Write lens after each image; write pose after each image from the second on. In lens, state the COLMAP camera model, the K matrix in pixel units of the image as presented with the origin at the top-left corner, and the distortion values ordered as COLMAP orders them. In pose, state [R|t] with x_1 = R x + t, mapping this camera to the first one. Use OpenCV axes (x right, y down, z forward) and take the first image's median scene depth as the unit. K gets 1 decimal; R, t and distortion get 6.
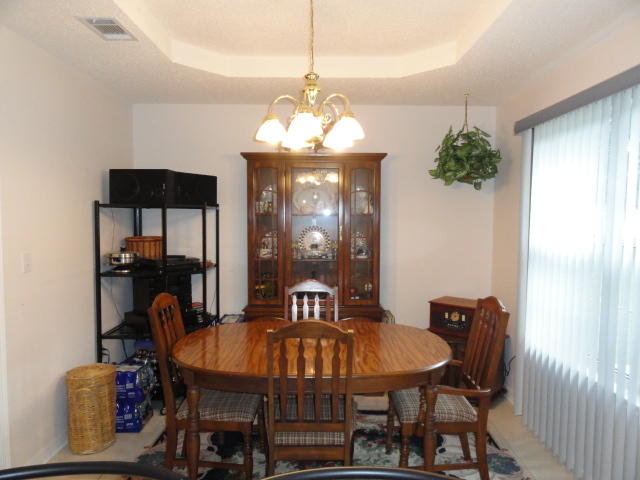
lens RADIAL K [[443.0, 0, 320.6], [0, 443.0, 242.9], [0, 0, 1]] dist [0.005303, -0.004582]
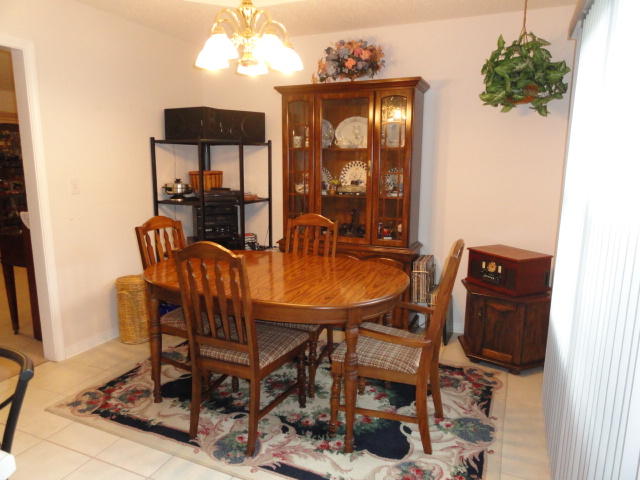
lens RADIAL K [[443.0, 0, 319.2], [0, 443.0, 237.3], [0, 0, 1]] dist [0.005303, -0.004582]
pose [[0.917626, 0.067052, -0.391747, 0.333796], [-0.026294, 0.993749, 0.108500, 0.024854], [0.396573, -0.089262, 0.913653, 0.086481]]
